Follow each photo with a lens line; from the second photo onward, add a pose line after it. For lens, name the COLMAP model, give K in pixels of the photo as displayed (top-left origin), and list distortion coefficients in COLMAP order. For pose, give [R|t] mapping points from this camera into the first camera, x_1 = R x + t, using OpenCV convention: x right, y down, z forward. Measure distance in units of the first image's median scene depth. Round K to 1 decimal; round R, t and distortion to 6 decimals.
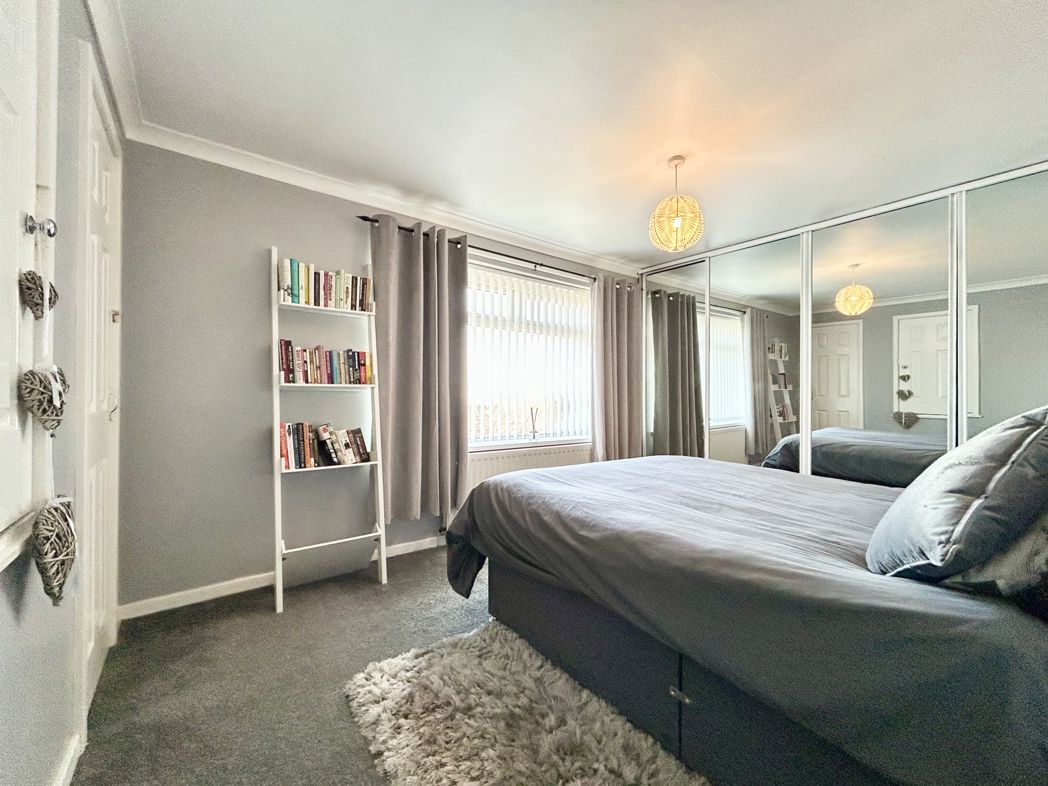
lens RADIAL K [[425.4, 0, 520.1], [0, 425.4, 394.0], [0, 0, 1]] dist [-0.001493, -0.000113]
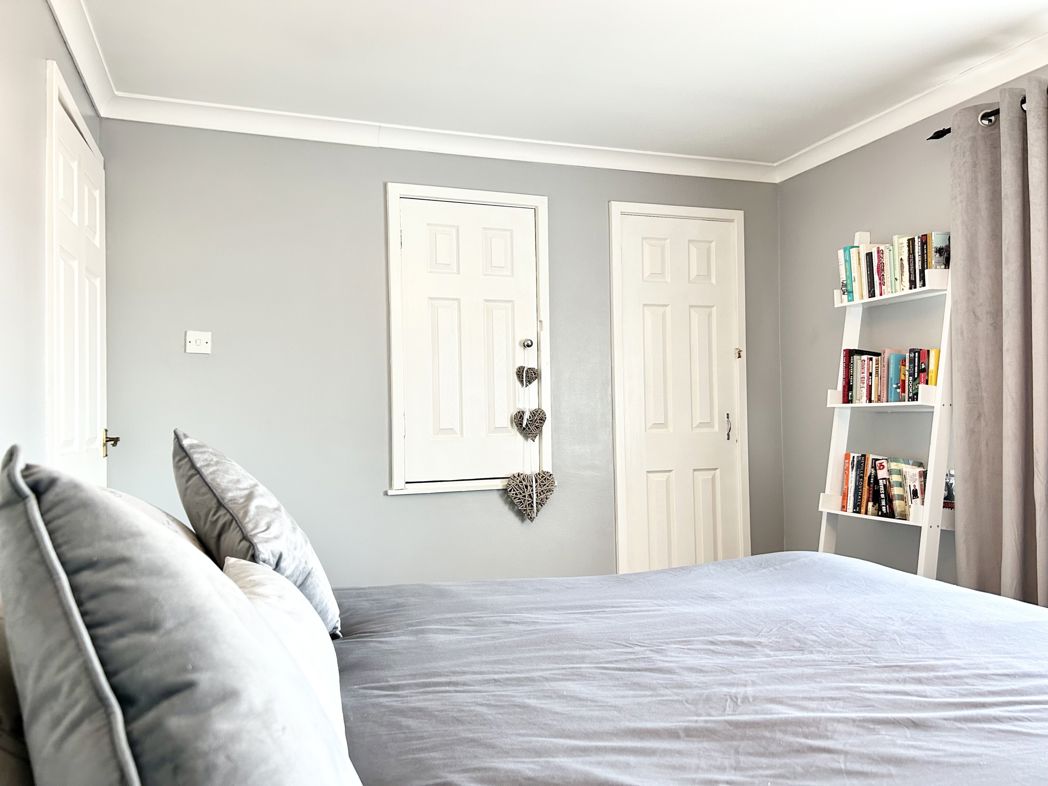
lens RADIAL K [[797.6, 0, 525.4], [0, 797.6, 398.3], [0, 0, 1]] dist [0.091362, -0.099619]
pose [[-0.297195, -0.022255, -0.954557, 1.044036], [0.017615, 0.999430, -0.028785, -0.001934], [0.954654, -0.025370, -0.296634, 0.840009]]
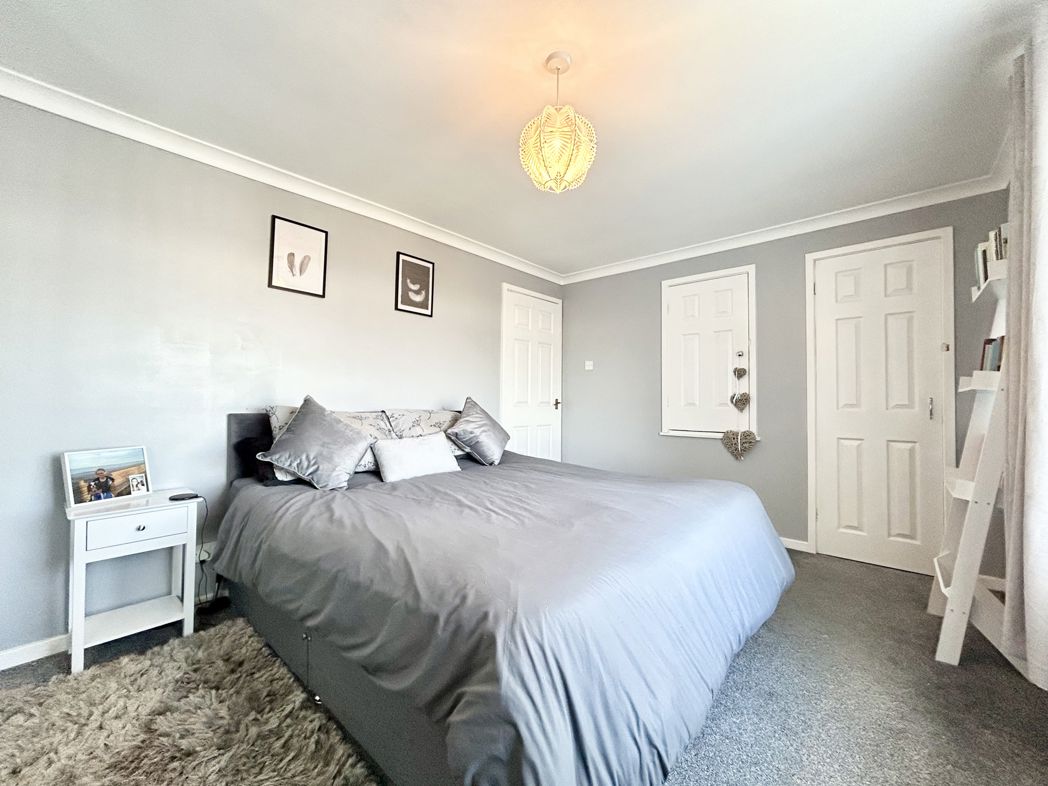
lens RADIAL K [[425.4, 0, 520.1], [0, 425.4, 394.0], [0, 0, 1]] dist [-0.001493, -0.000113]
pose [[-0.978402, -0.018020, -0.205925, 0.553216], [-0.013726, 0.999658, -0.022260, 0.018627], [0.206256, -0.018952, -0.978315, 1.603272]]
